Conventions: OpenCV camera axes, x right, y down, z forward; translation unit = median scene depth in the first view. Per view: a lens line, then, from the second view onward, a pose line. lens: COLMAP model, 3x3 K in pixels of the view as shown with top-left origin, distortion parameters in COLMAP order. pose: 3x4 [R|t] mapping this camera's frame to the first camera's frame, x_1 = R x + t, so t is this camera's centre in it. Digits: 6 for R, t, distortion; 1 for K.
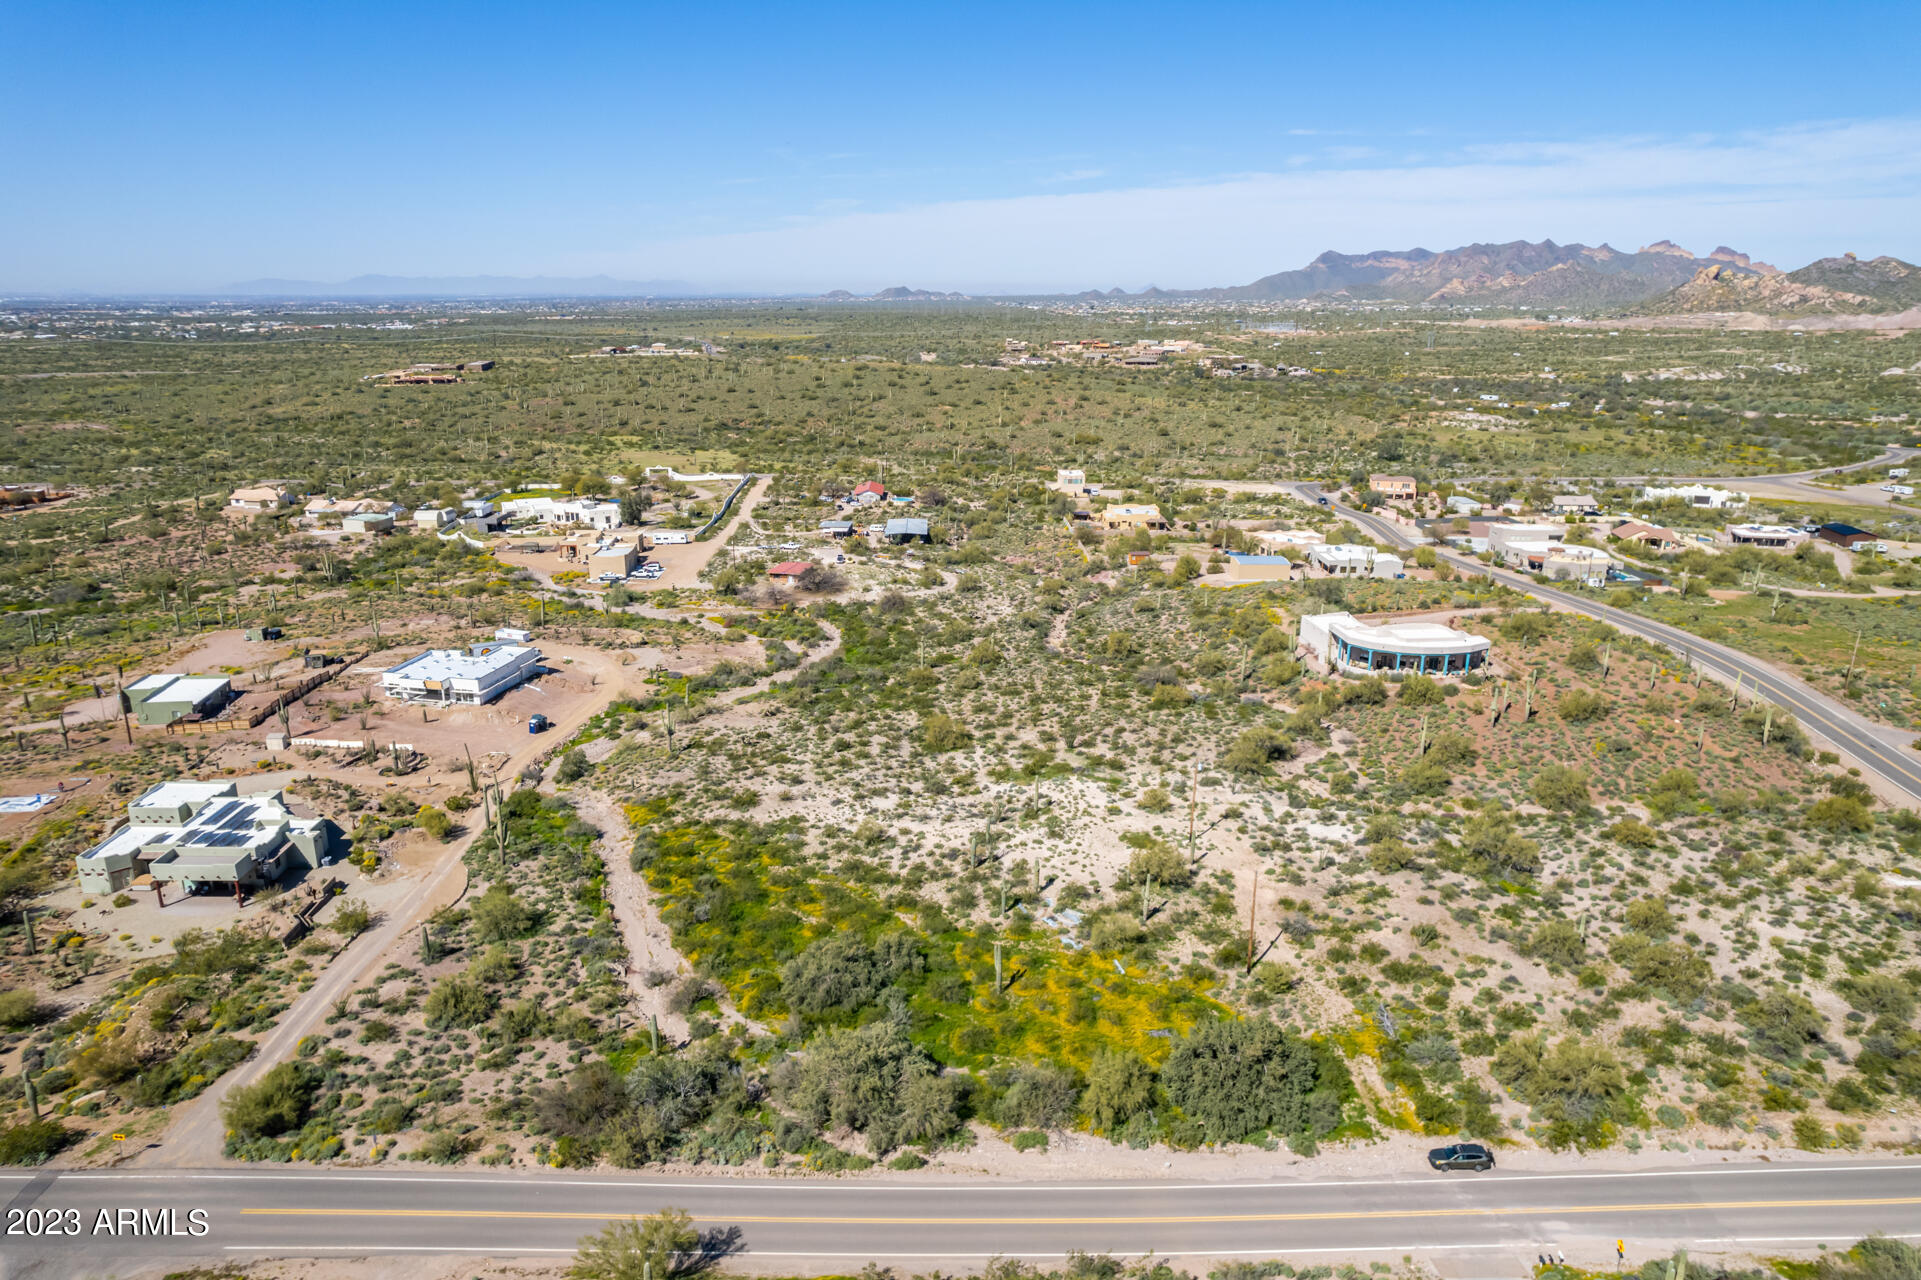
lens RADIAL K [[1228.8, 0, 960.5], [0, 1228.8, 640.0], [0, 0, 1]] dist [-0.063334, 0.049572]
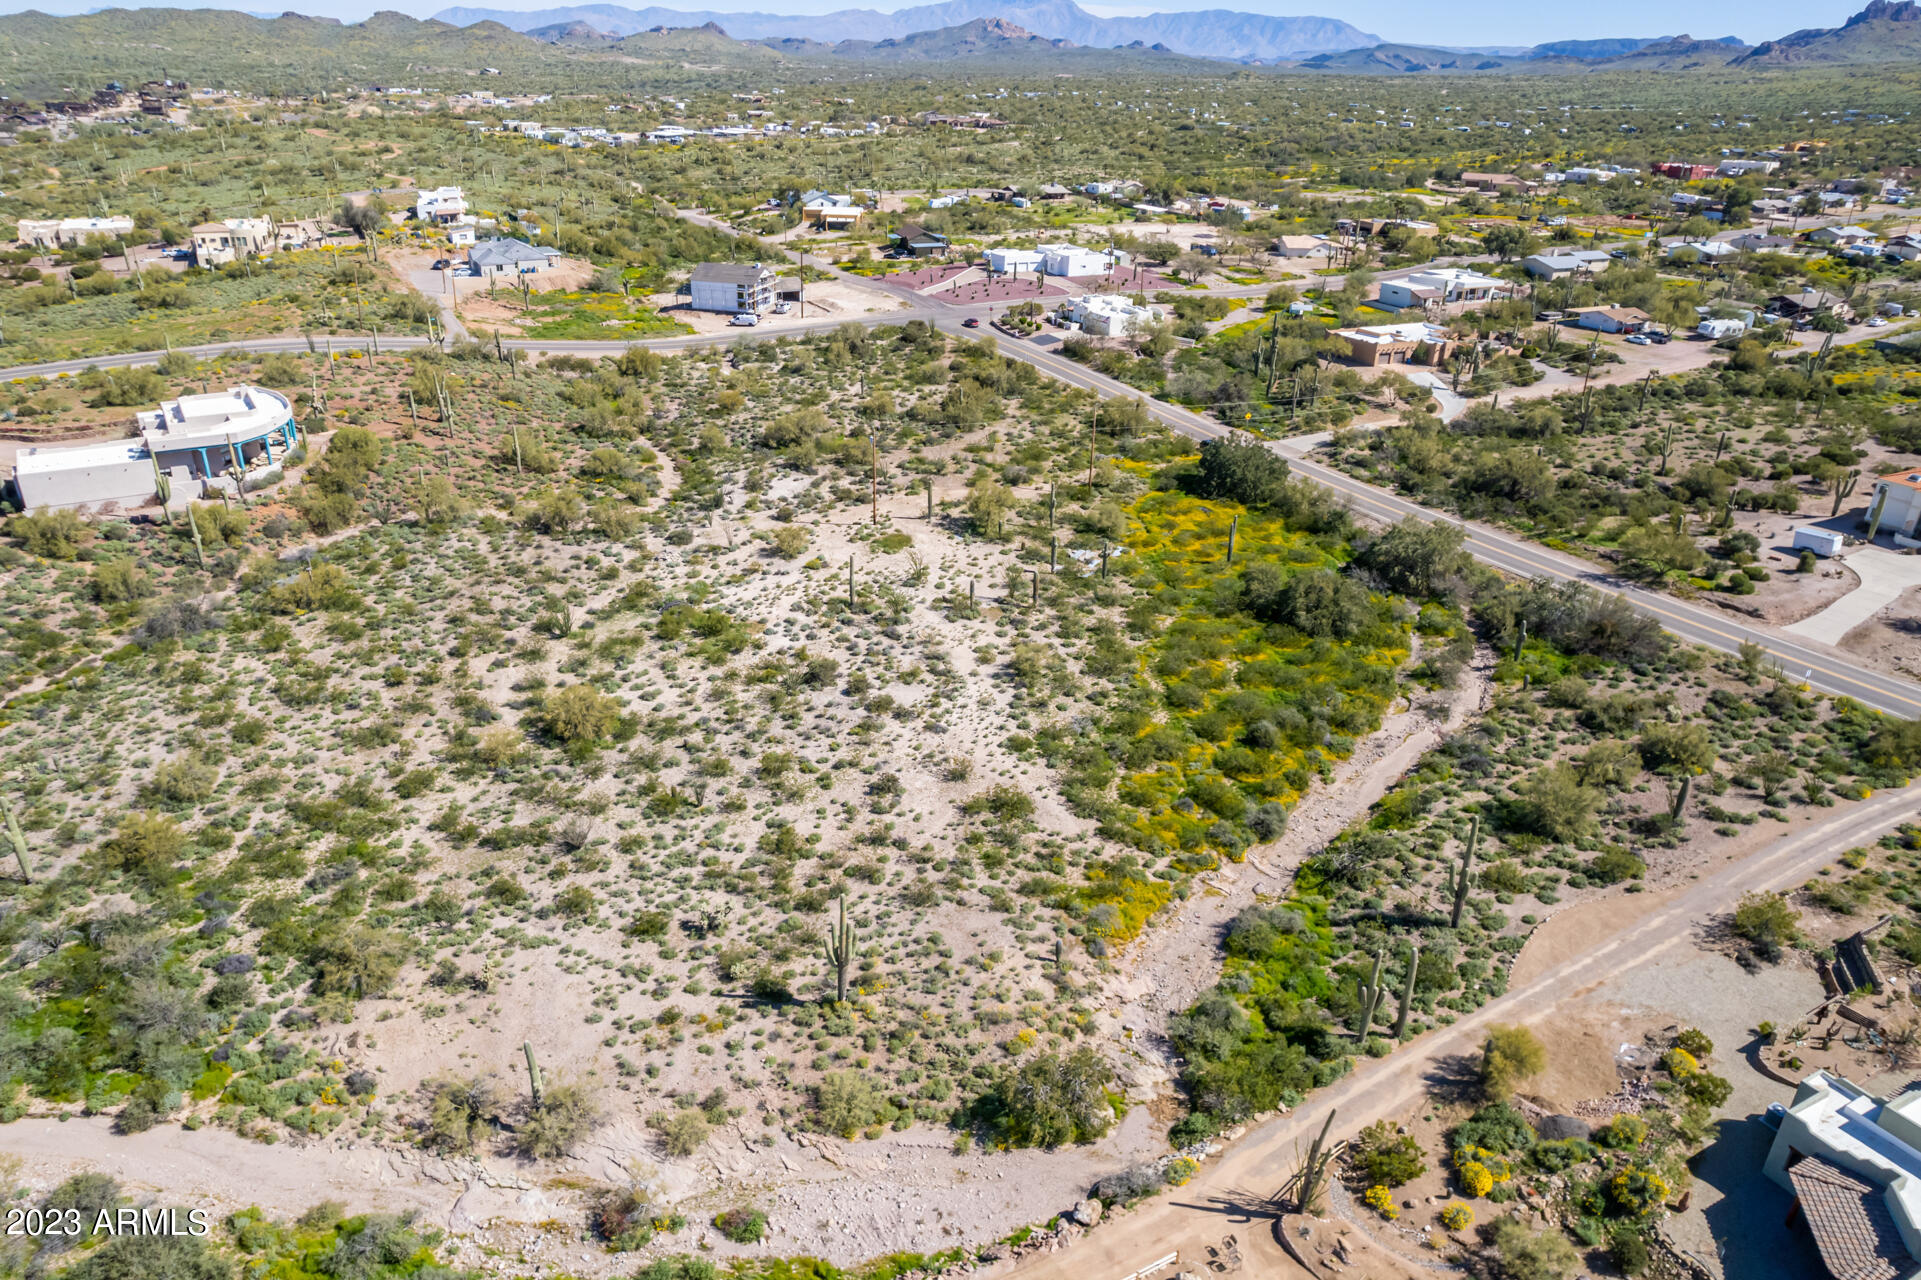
lens RADIAL K [[1280.2, 0, 962.0], [0, 1280.2, 621.3], [0, 0, 1]] dist [-0.078591, 0.069711]
pose [[-0.460407, -0.377962, 0.803225, -0.622133], [0.217532, 0.829206, 0.514876, -0.248619], [-0.860642, 0.411780, -0.299553, 1.198182]]
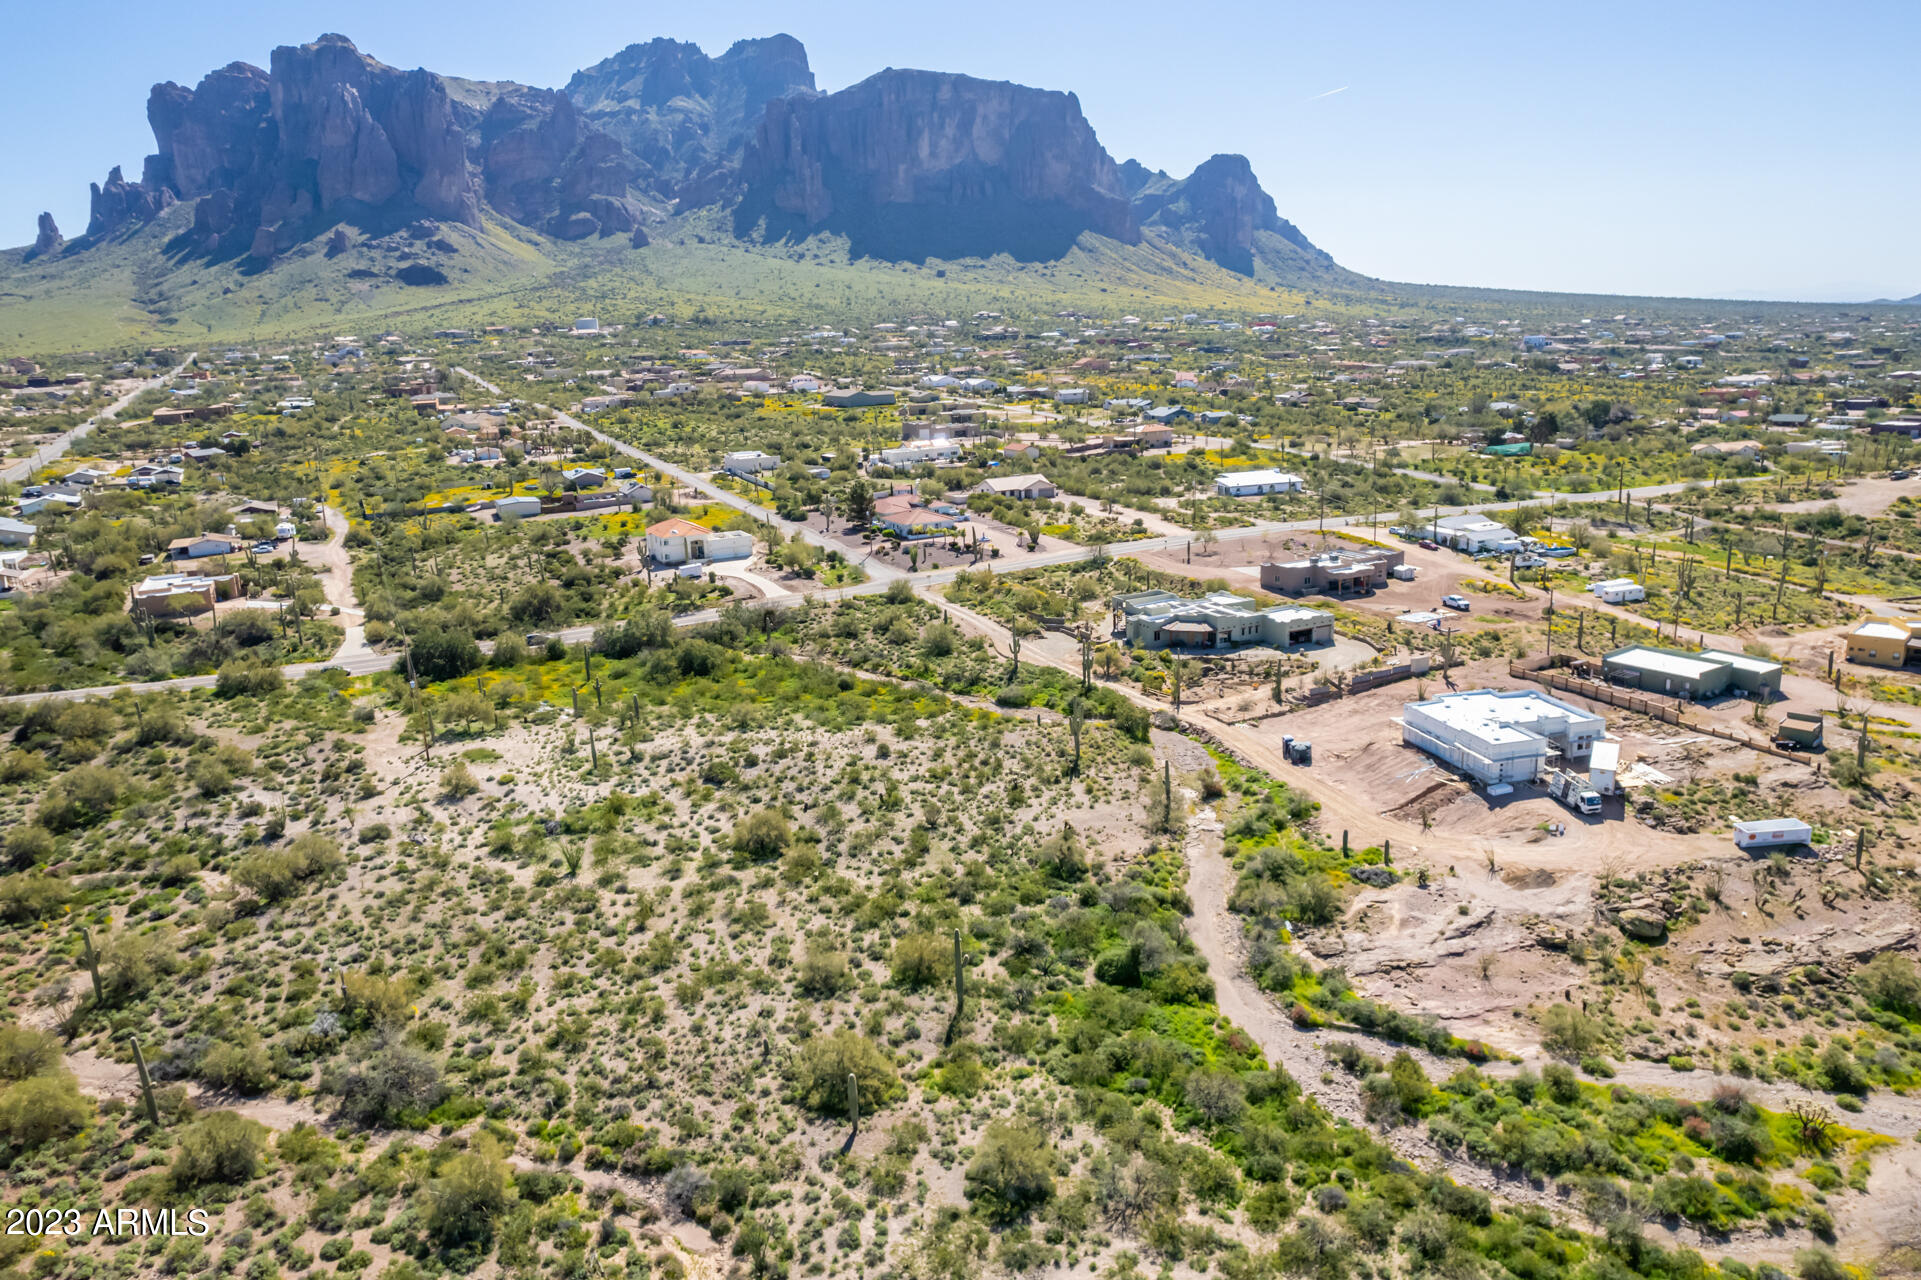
lens RADIAL K [[1318.4, 0, 963.6], [0, 1318.4, 615.9], [0, 0, 1]] dist [-0.078522, 0.071083]
pose [[-0.907527, 0.117069, -0.403347, 0.195633], [-0.088057, 0.885984, 0.455278, -0.436230], [0.410658, 0.448695, -0.793746, 1.862078]]
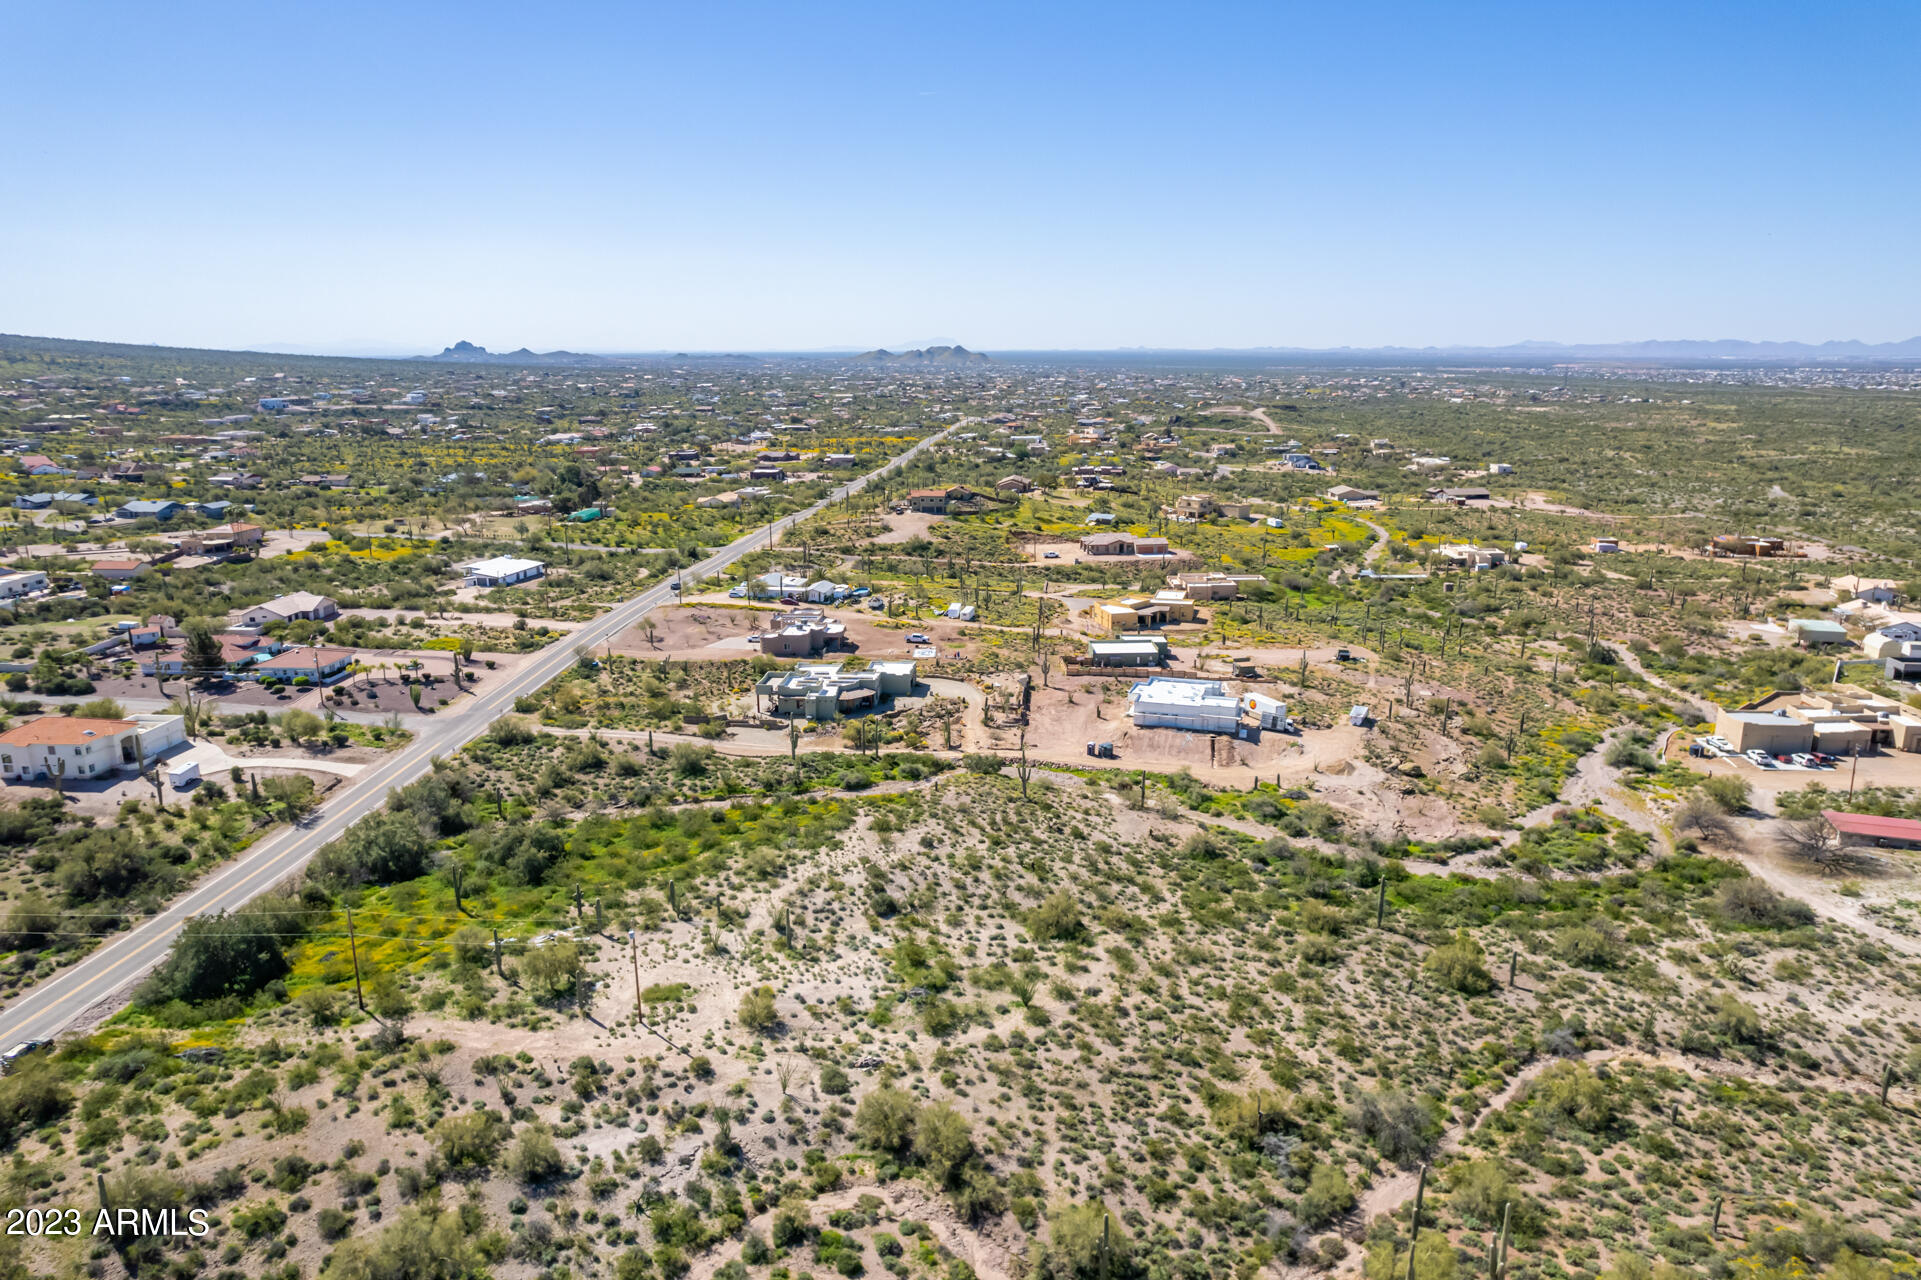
lens RADIAL K [[1240.8, 0, 960.5], [0, 1240.8, 640.0], [0, 0, 1]] dist [-0.071174, 0.060948]
pose [[-0.108973, 0.226181, -0.967971, 0.845728], [-0.273266, 0.929436, 0.247940, -0.311634], [0.955746, 0.291532, -0.039476, 1.097711]]
